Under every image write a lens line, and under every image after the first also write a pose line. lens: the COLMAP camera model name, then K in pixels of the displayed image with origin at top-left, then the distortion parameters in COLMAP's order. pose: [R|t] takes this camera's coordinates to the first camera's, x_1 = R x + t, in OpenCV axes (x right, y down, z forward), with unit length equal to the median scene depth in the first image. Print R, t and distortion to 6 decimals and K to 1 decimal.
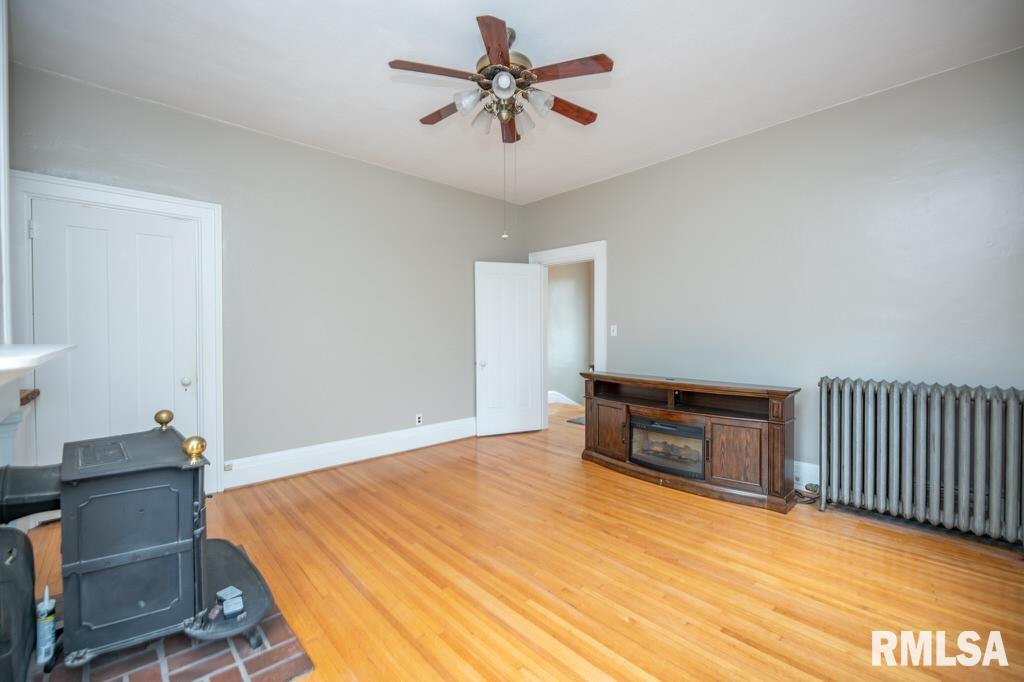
lens RADIAL K [[442.0, 0, 504.9], [0, 442.0, 338.2], [0, 0, 1]] dist [0.004005, 0.000124]
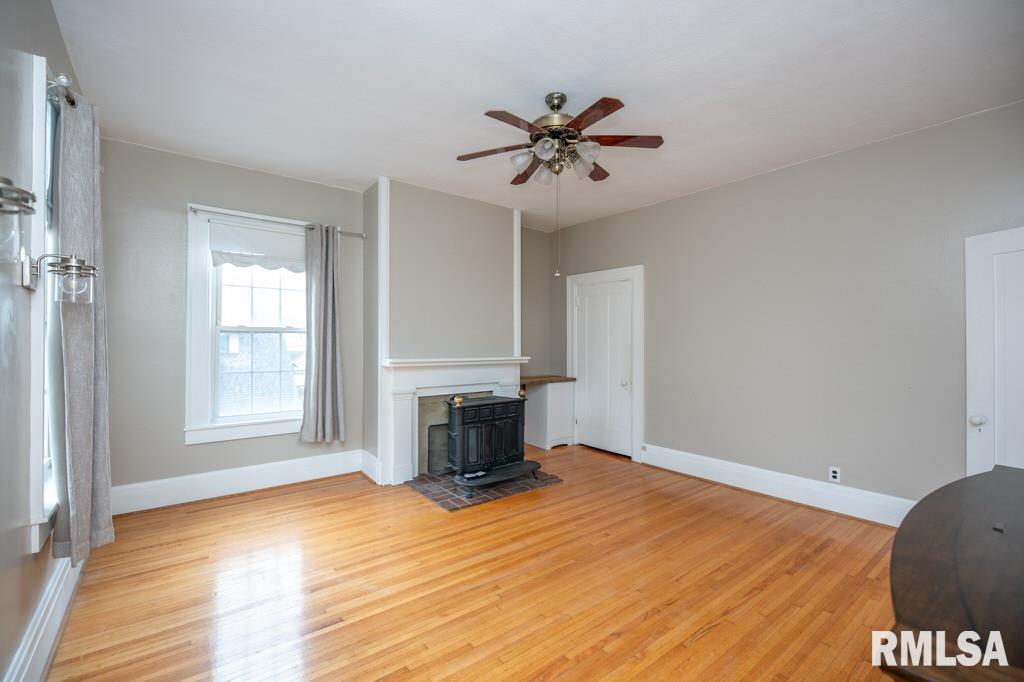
lens RADIAL K [[419.9, 0, 519.5], [0, 419.9, 339.3], [0, 0, 1]] dist [-0.003441, -0.002266]
pose [[-0.063205, -0.007221, -0.997974, 0.864699], [-0.022727, 0.999725, -0.005794, -0.044987], [0.997742, 0.022315, -0.063351, 0.793934]]
